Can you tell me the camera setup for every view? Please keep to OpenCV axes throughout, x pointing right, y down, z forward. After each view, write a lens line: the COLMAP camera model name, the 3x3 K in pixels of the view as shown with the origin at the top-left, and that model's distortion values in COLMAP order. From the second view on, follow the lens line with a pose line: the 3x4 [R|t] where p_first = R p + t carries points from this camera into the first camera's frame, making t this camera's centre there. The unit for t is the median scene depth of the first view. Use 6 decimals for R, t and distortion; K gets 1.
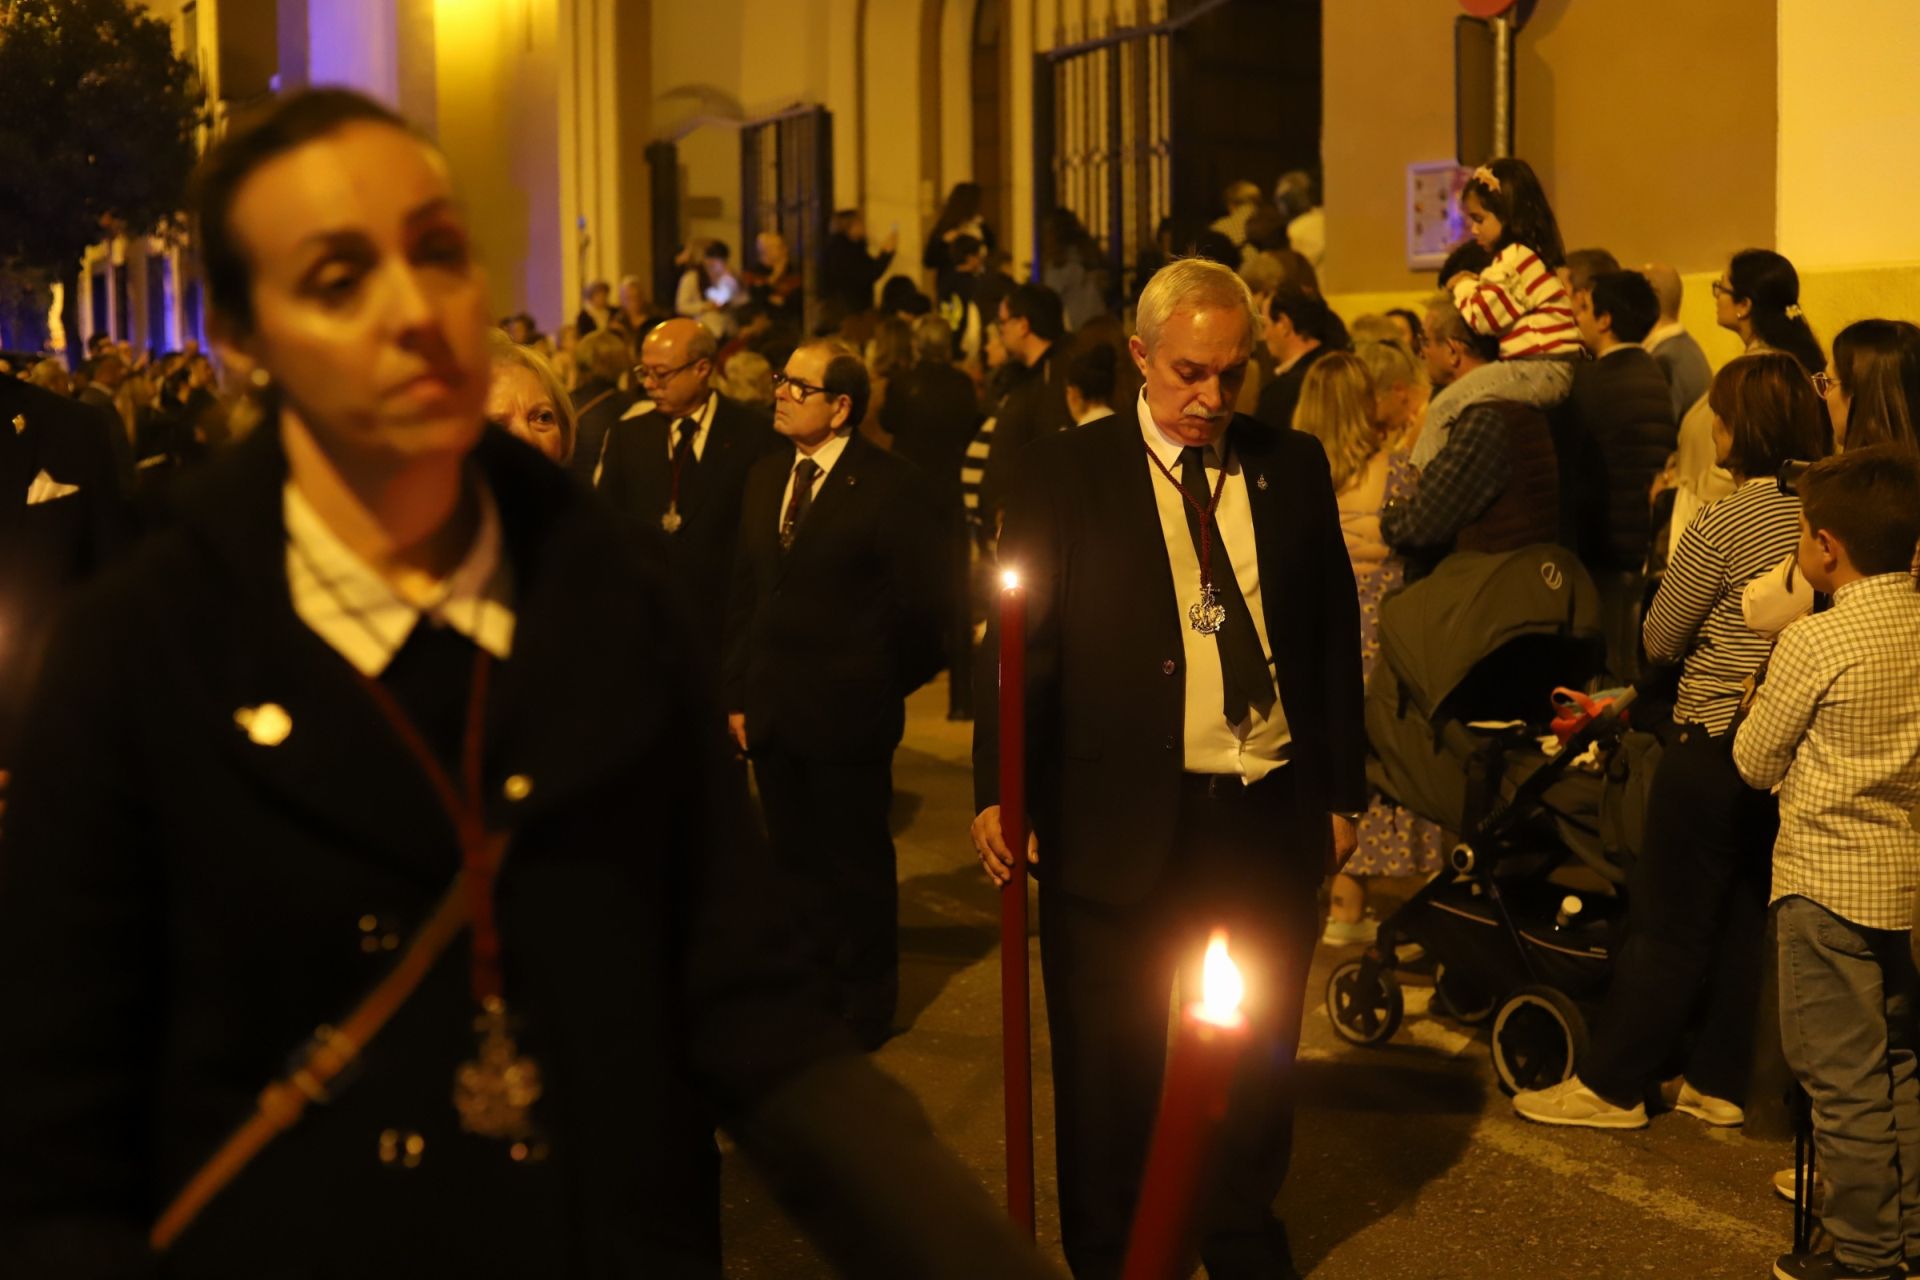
lens RADIAL K [[2805.2, 0, 957.9], [0, 2805.2, 592.0], [0, 0, 1]] dist [-0.118062, 0.067597]
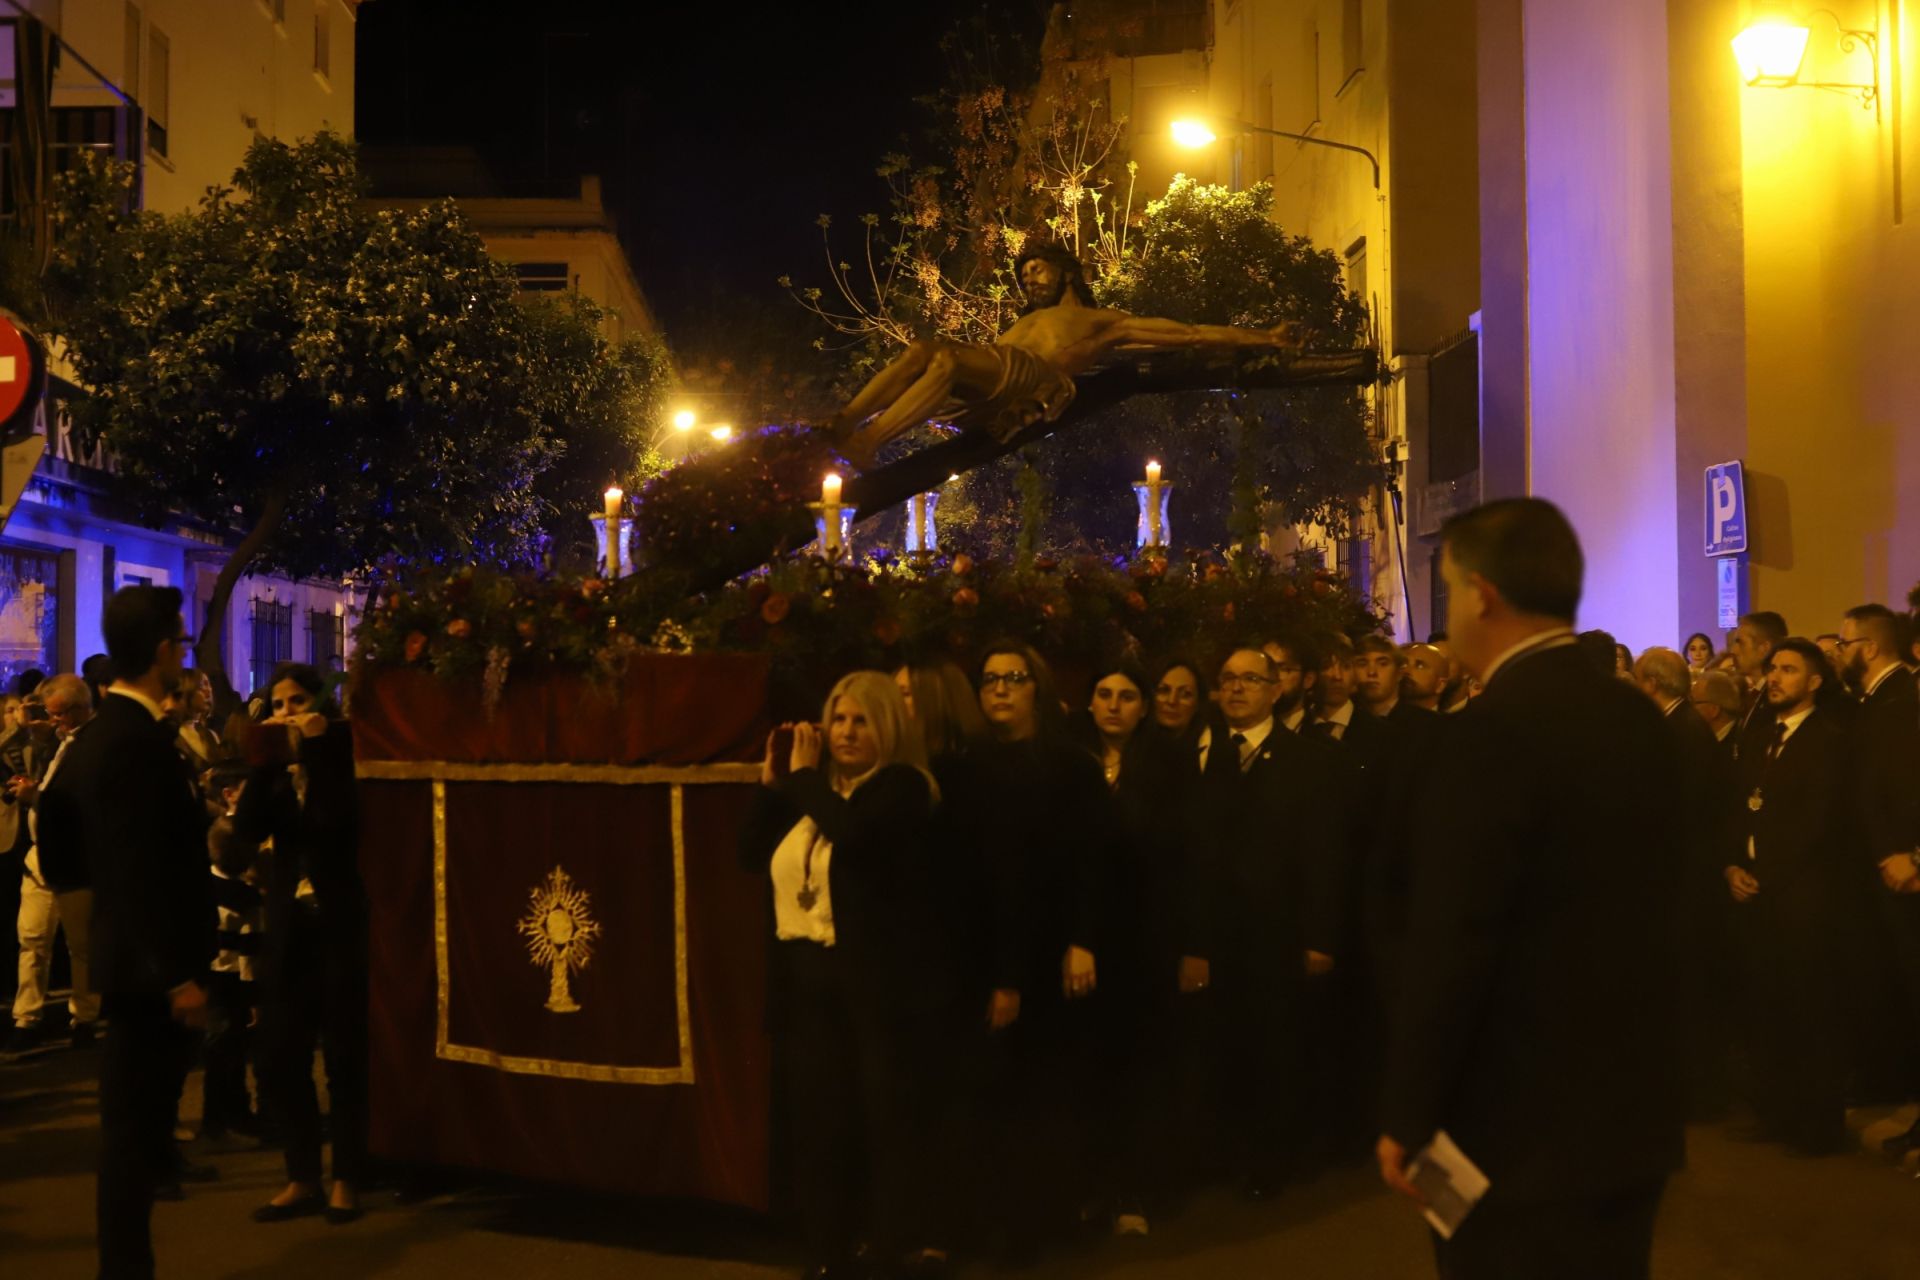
lens RADIAL K [[2761.4, 0, 961.0], [0, 2761.4, 600.5], [0, 0, 1]] dist [-0.075871, -0.036330]
pose [[0.925238, -0.004344, -0.379363, -0.134549], [-0.038016, 0.993840, -0.104100, -0.031220], [0.377478, 0.110740, 0.919373, 0.380625]]
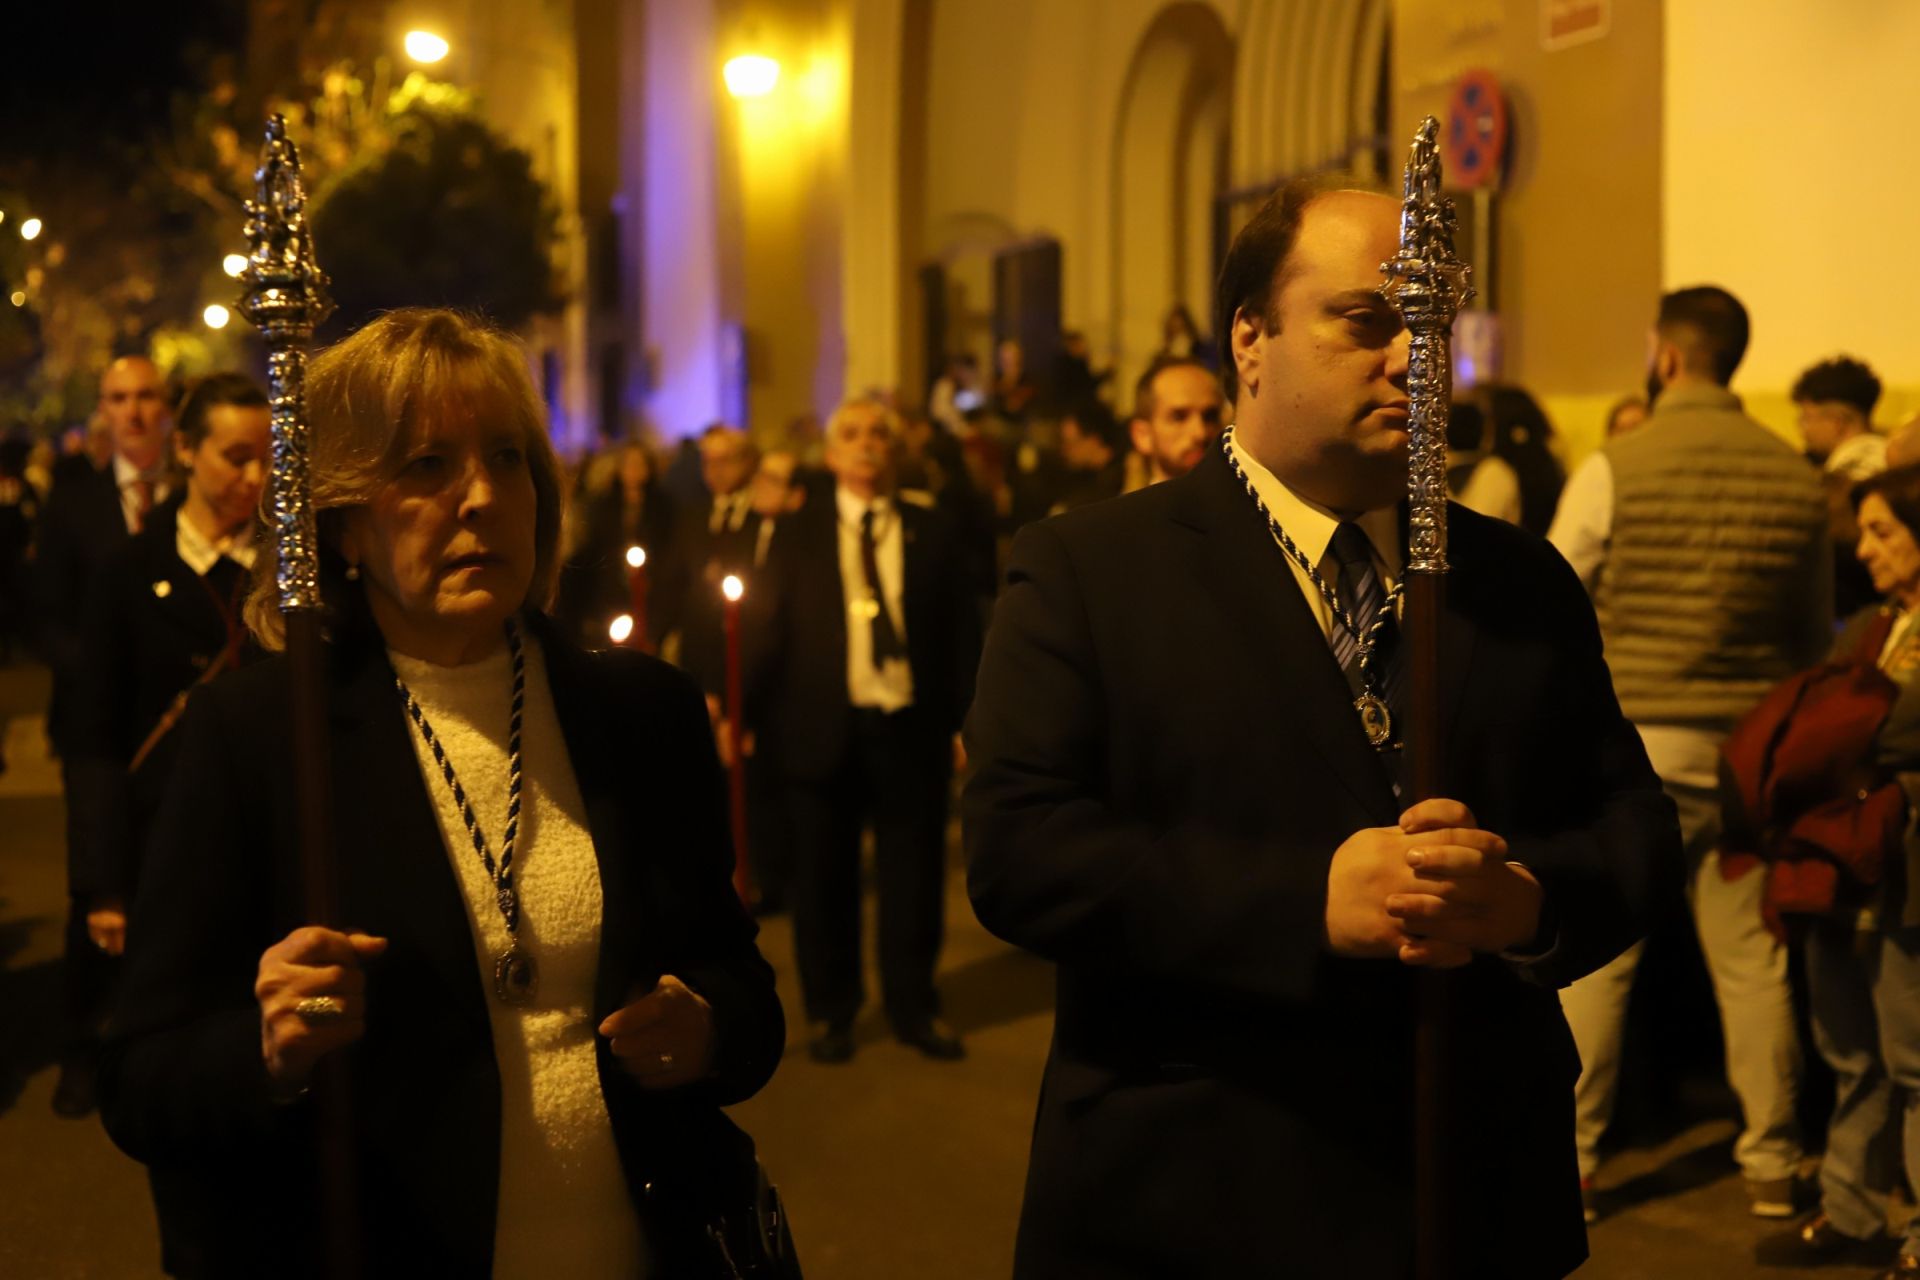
lens RADIAL K [[2805.2, 0, 957.9], [0, 2805.2, 592.0], [0, 0, 1]] dist [-0.118062, 0.067597]
pose [[0.990289, 0.012469, -0.138464, 0.069644], [-0.017123, 0.999326, -0.032477, 0.009273], [0.137966, 0.034533, 0.989835, -0.126120]]
